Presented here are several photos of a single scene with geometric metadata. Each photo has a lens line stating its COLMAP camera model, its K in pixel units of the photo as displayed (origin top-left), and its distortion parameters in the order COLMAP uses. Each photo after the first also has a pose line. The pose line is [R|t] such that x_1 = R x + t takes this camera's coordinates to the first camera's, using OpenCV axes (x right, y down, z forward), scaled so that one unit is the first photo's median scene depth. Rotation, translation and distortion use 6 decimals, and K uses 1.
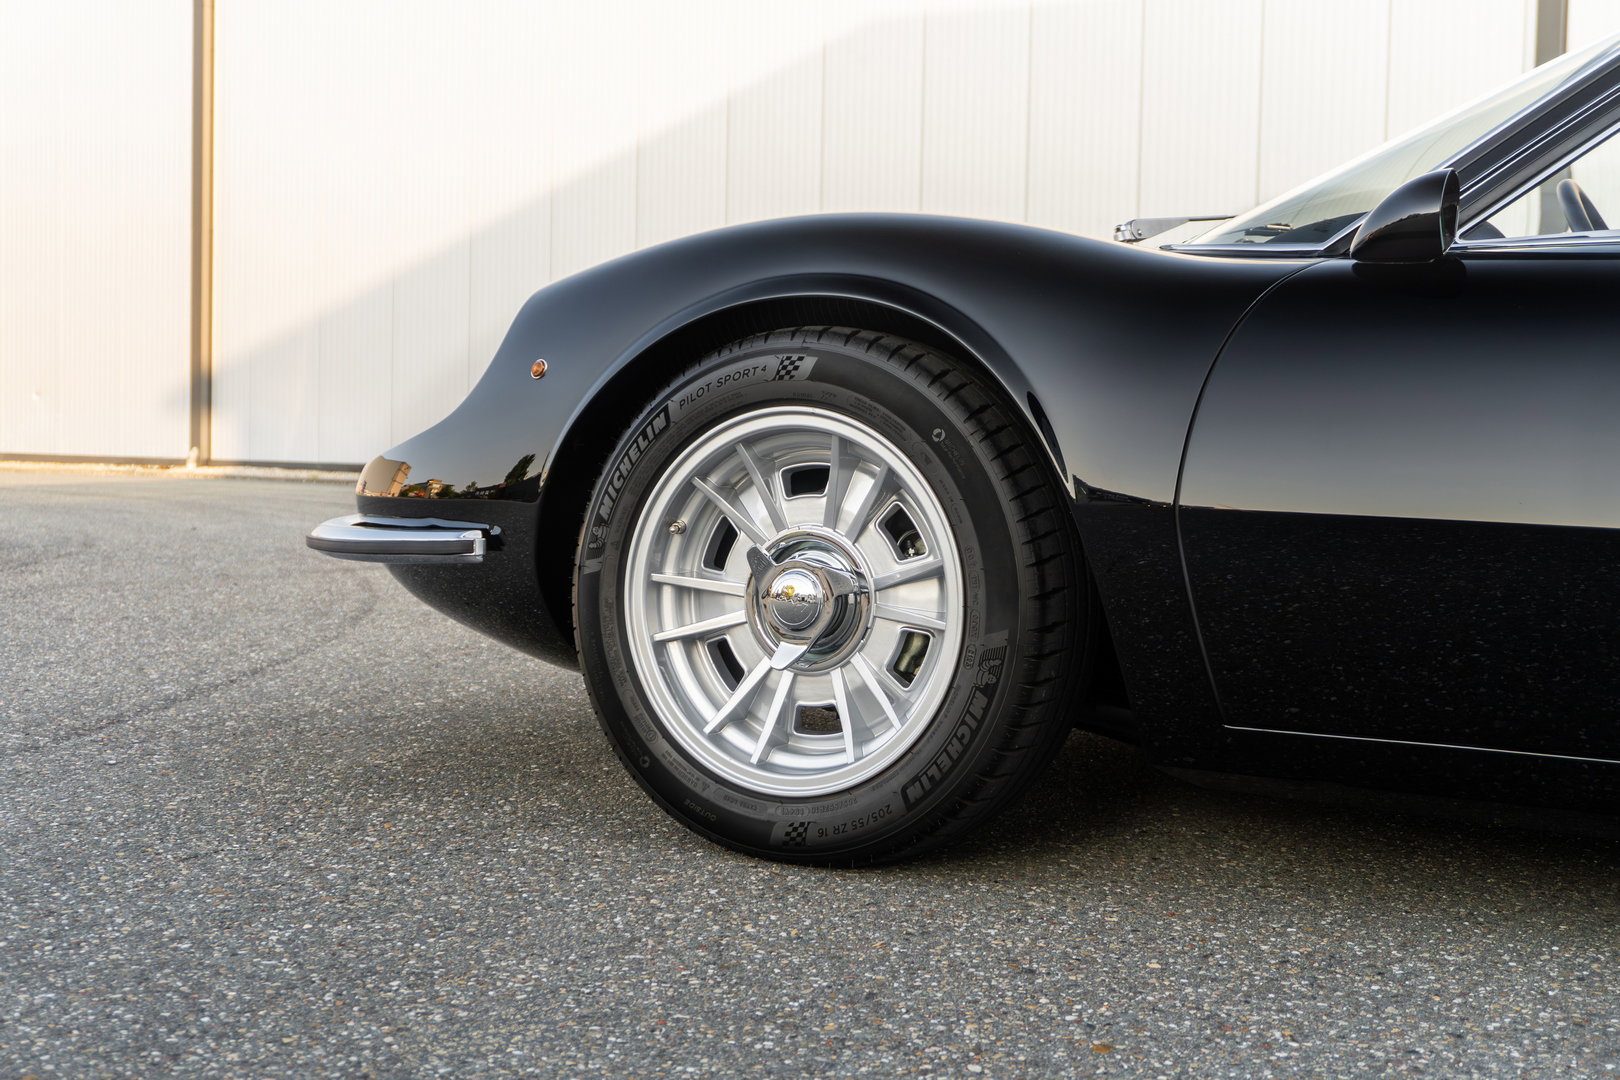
lens RADIAL K [[1933.8, 0, 810.0], [0, 1933.8, 540.0], [0, 0, 1]] dist [0.005497, 0.008087]
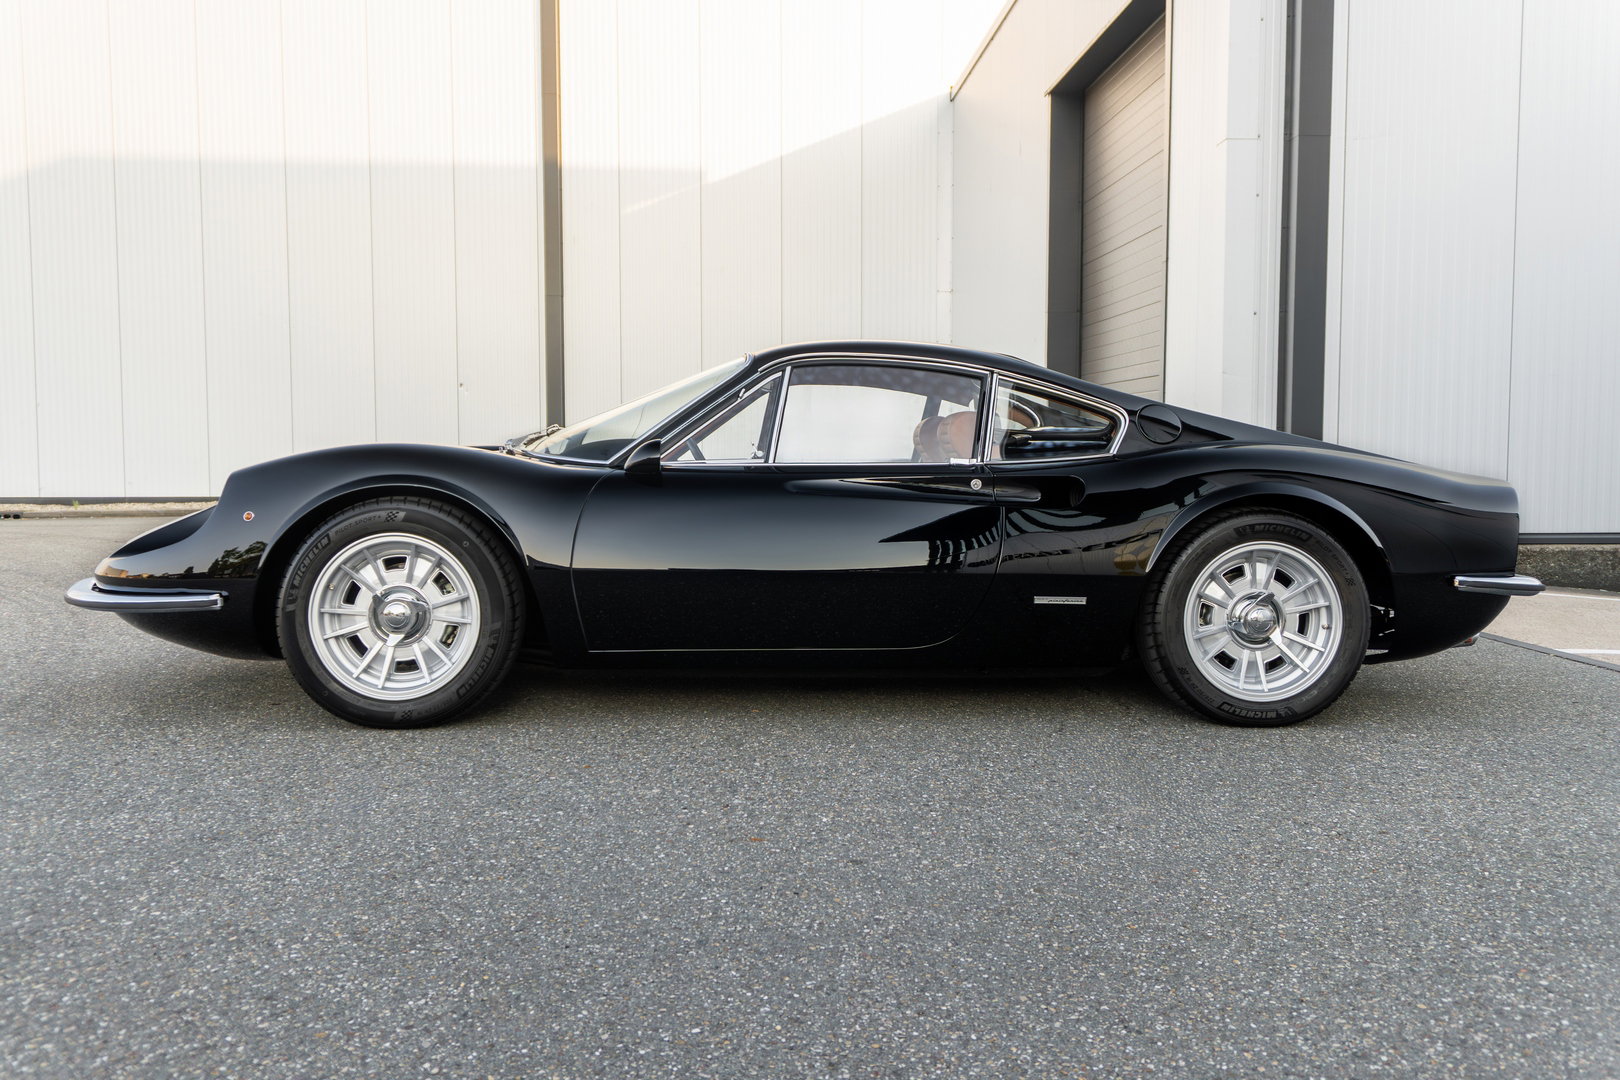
lens RADIAL K [[1328.8, 0, 810.0], [0, 1328.8, 540.0], [0, 0, 1]] dist [0.005692, 0.002062]
pose [[0.830783, -0.061852, 0.553149, -0.468005], [0.042824, 0.997964, 0.047271, -0.112506], [-0.554947, -0.015584, 0.831740, -0.591737]]
